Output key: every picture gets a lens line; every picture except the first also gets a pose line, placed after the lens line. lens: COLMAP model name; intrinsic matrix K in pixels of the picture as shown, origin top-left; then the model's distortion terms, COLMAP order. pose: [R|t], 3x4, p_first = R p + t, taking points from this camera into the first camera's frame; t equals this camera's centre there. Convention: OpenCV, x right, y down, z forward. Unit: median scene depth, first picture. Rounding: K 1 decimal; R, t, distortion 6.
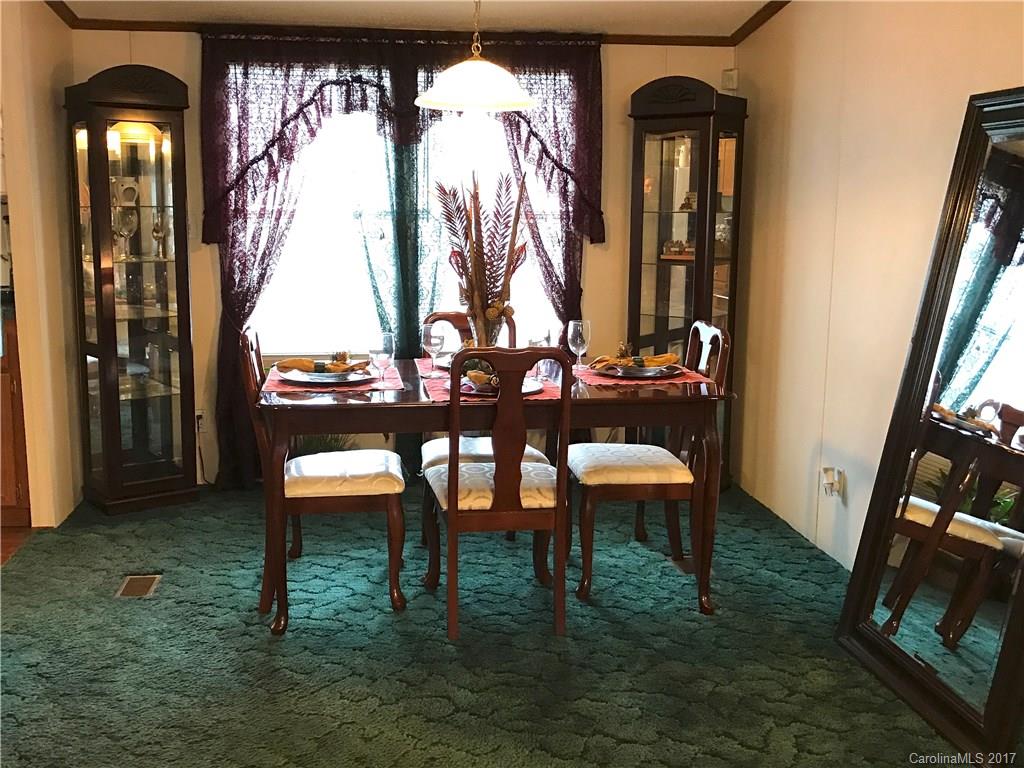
lens RADIAL K [[1083.6, 0, 513.0], [0, 1083.6, 387.2], [0, 0, 1]] dist [0.022475, 0.000000]
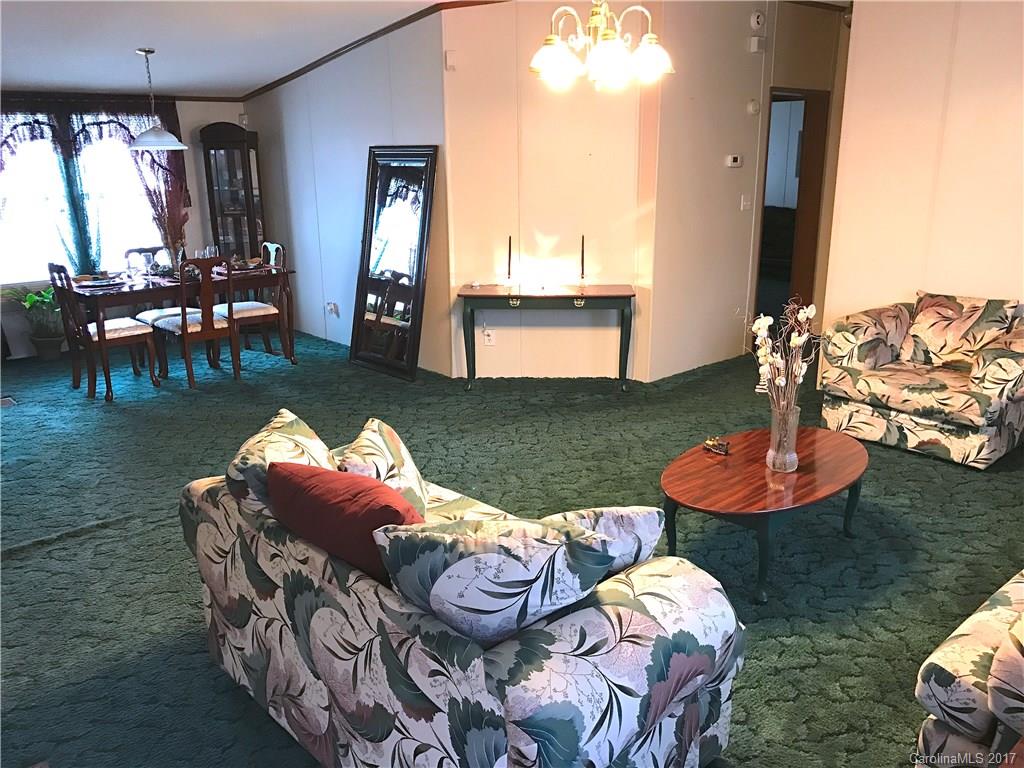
lens RADIAL K [[818.2, 0, 510.6], [0, 818.2, 382.2], [0, 0, 1]] dist [0.006608, -0.015175]
pose [[0.828492, -0.170594, 0.533384, -0.318327], [0.114876, 0.983988, 0.136278, 0.044693], [-0.548092, -0.051632, 0.834823, -0.614214]]
